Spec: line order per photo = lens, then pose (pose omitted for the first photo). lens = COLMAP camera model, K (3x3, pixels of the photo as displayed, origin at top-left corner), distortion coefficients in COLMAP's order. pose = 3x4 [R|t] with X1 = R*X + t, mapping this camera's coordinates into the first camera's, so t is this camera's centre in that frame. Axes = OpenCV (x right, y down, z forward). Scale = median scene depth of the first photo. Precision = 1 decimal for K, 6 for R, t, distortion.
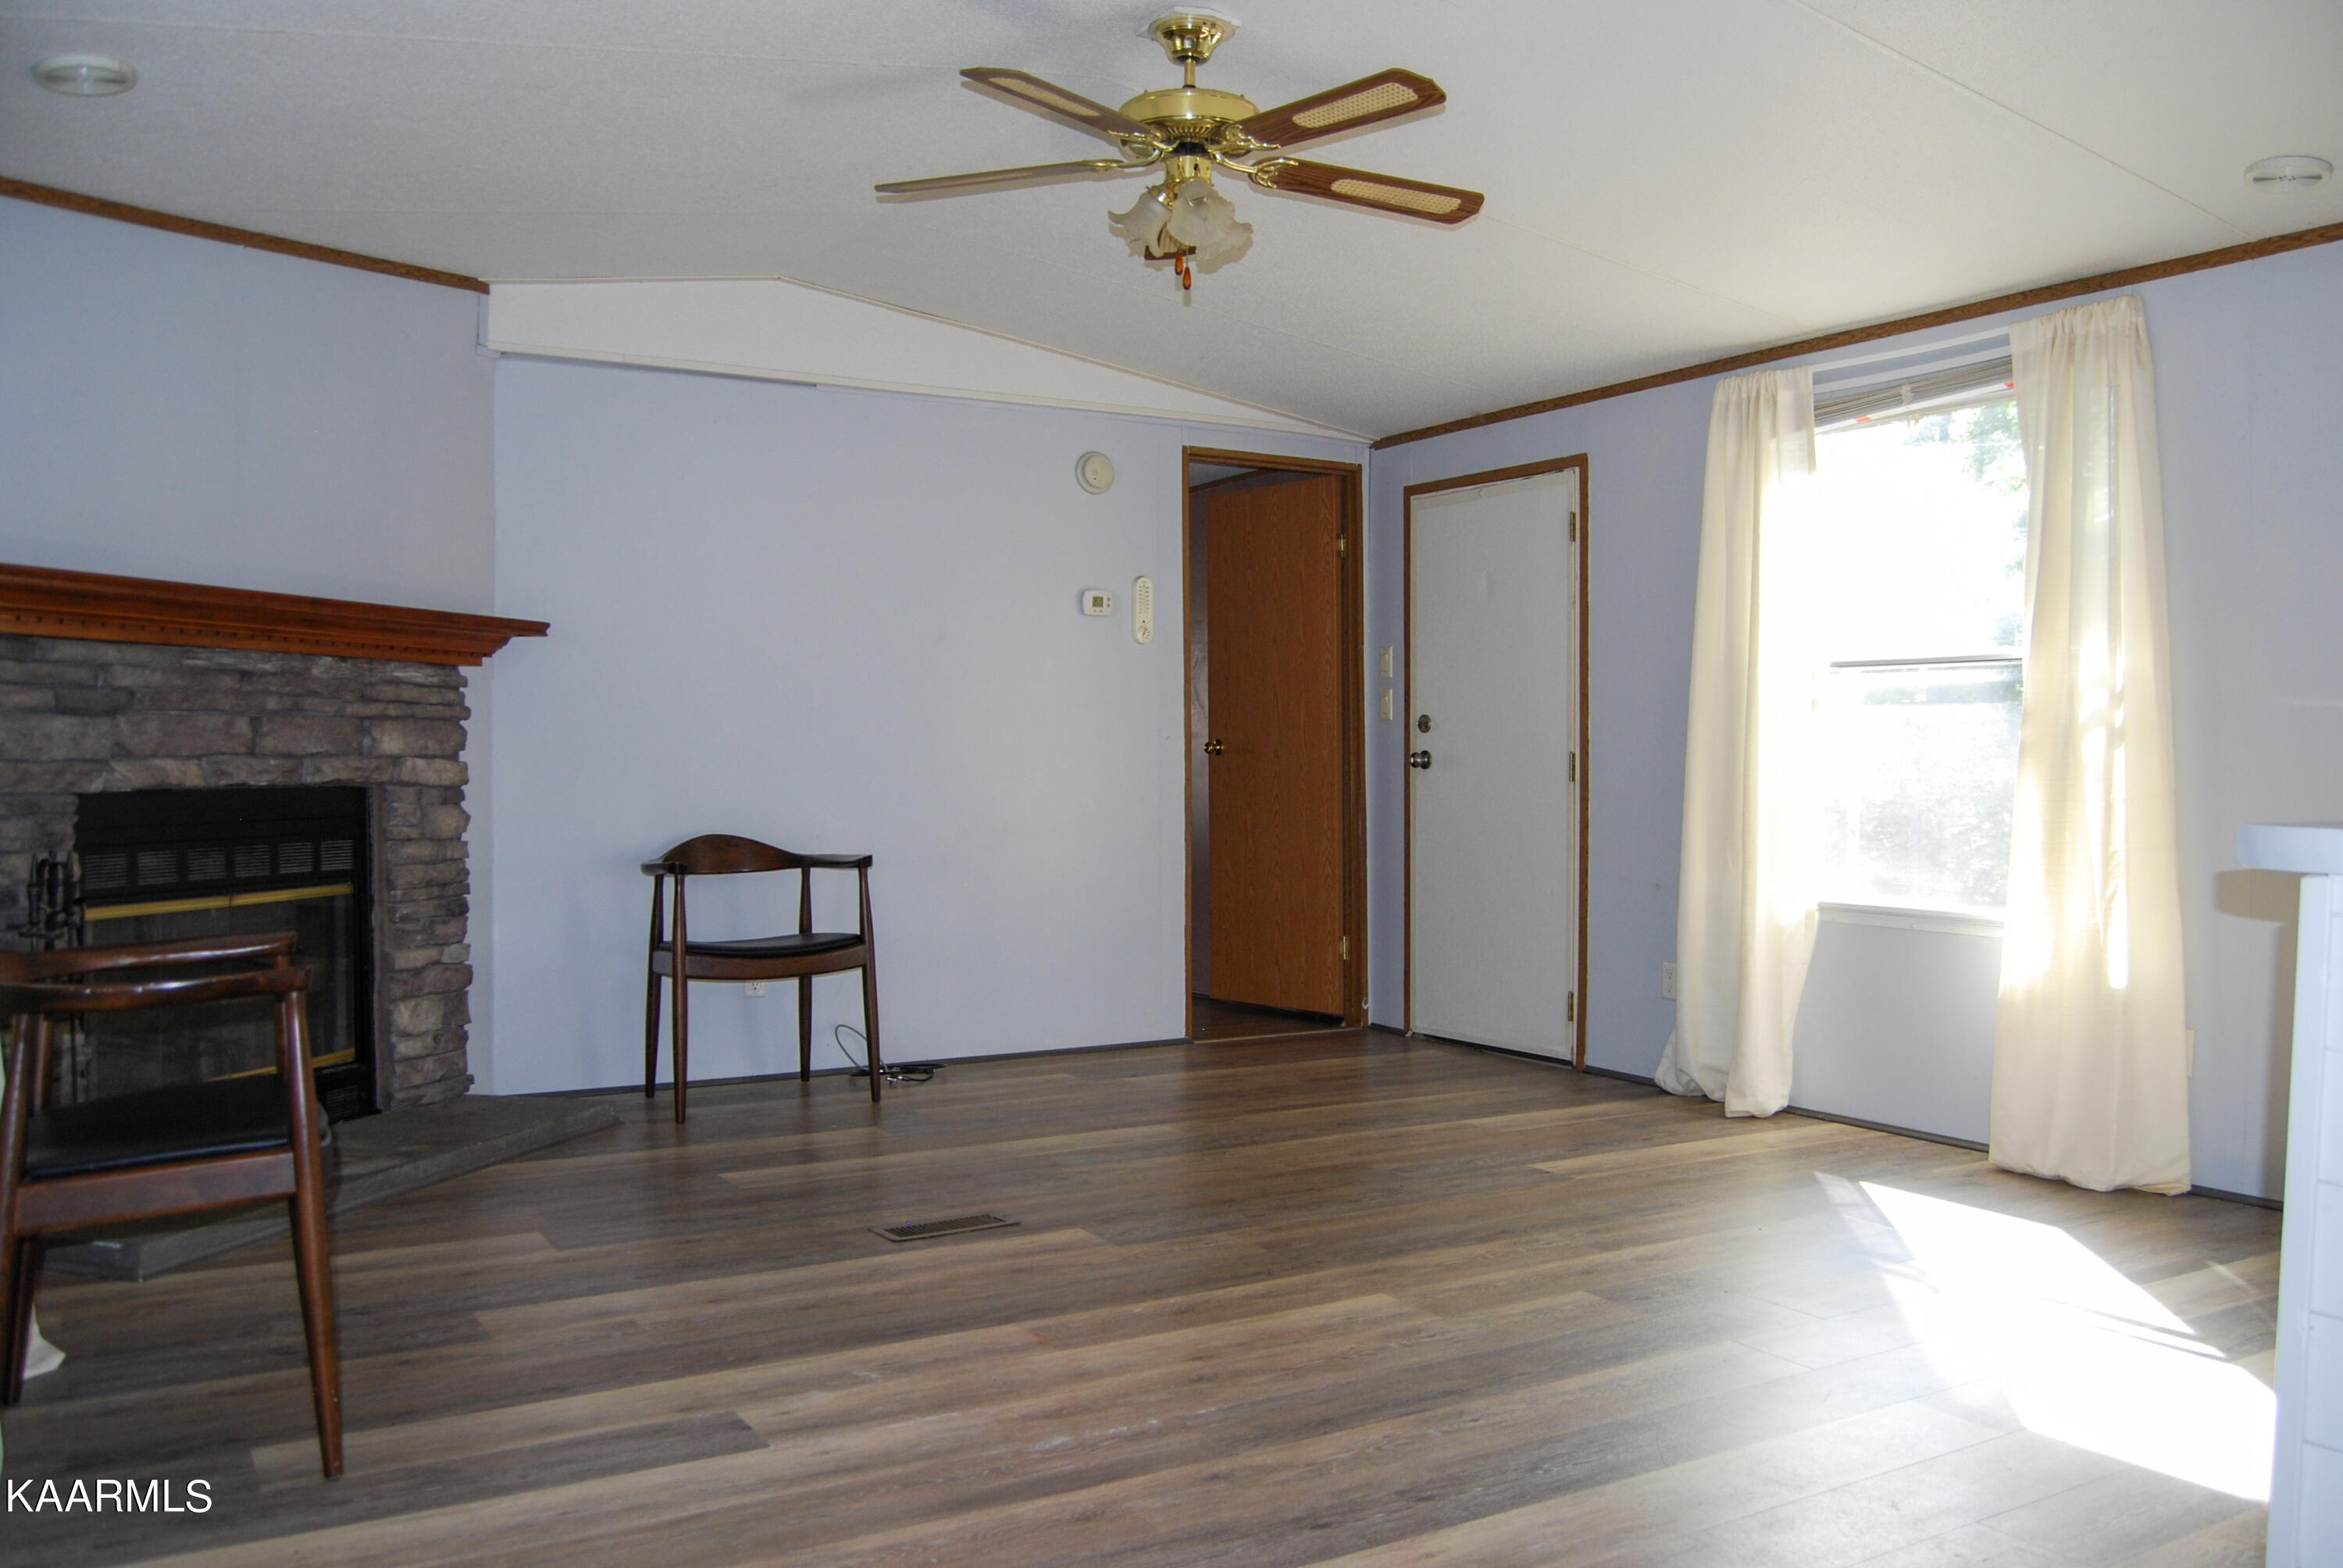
lens RADIAL K [[1870.4, 0, 1181.4], [0, 1870.4, 790.5], [0, 0, 1]] dist [-0.079596, 0.037653]
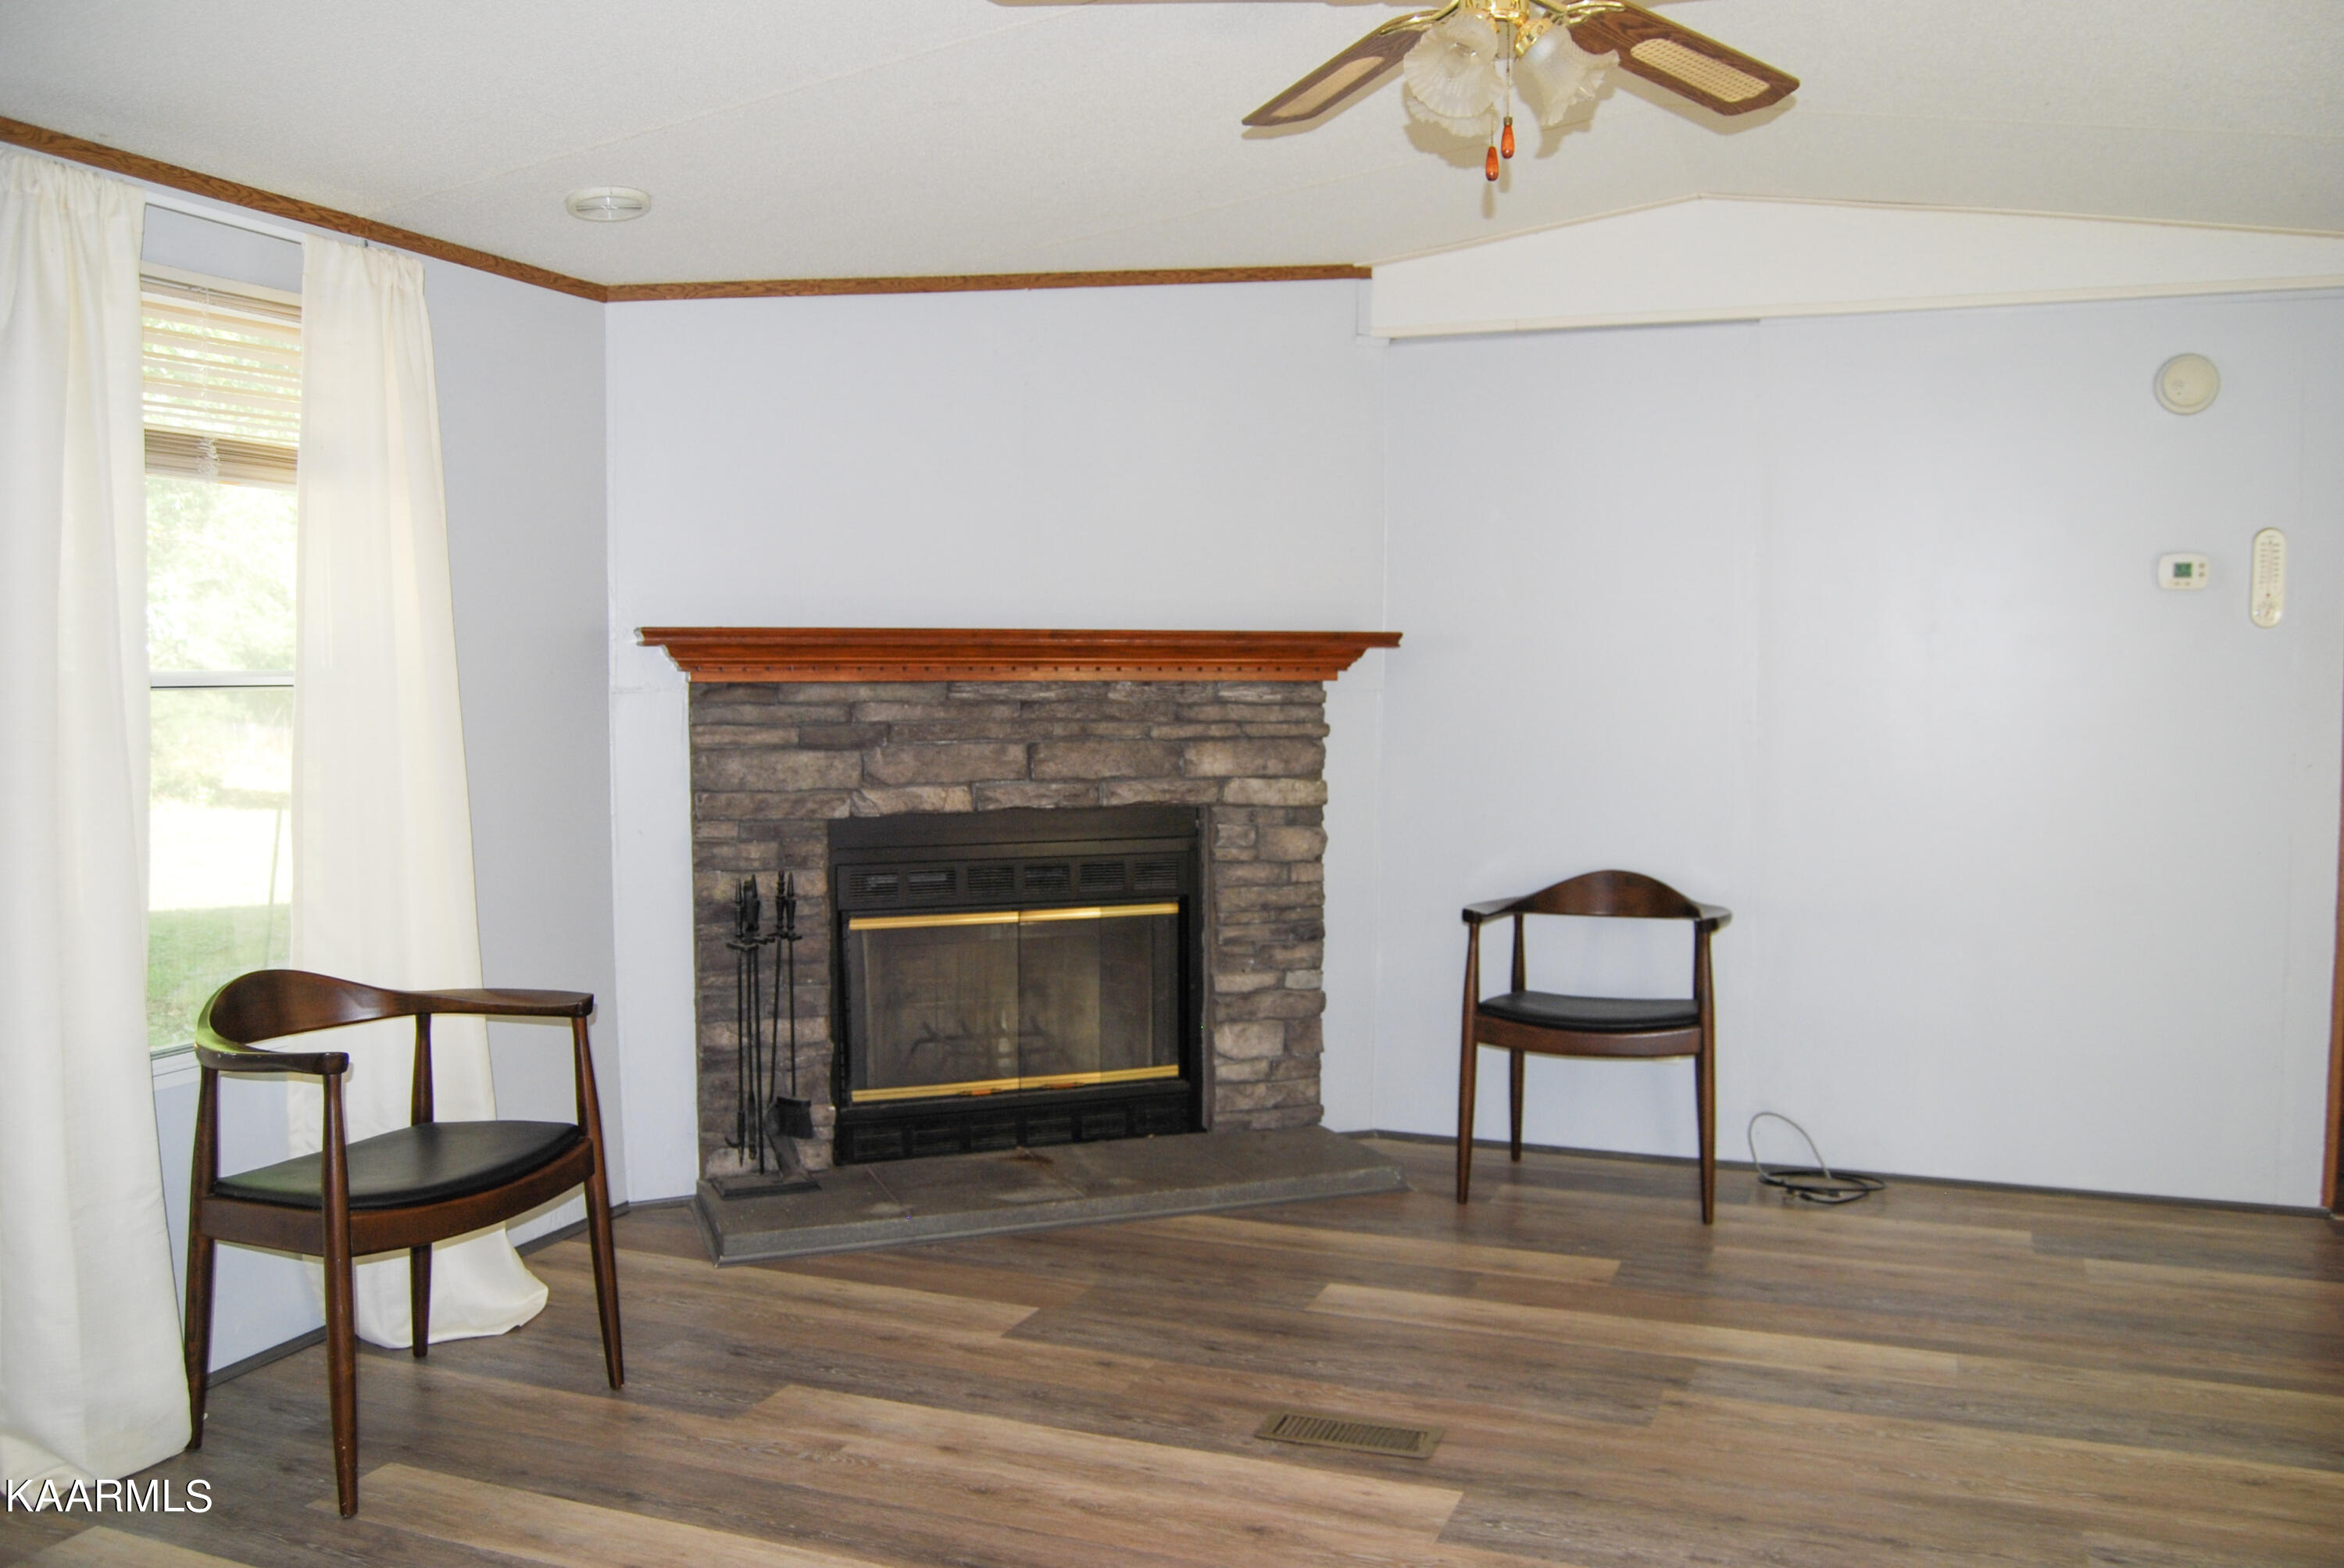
lens RADIAL K [[1871.3, 0, 1181.9], [0, 1871.3, 790.5], [0, 0, 1]] dist [-0.079596, 0.037653]
pose [[0.617328, 0.050221, -0.785101, 0.350464], [-0.016005, 0.998556, 0.051290, -0.063251], [0.786543, -0.019097, 0.617240, 0.372030]]
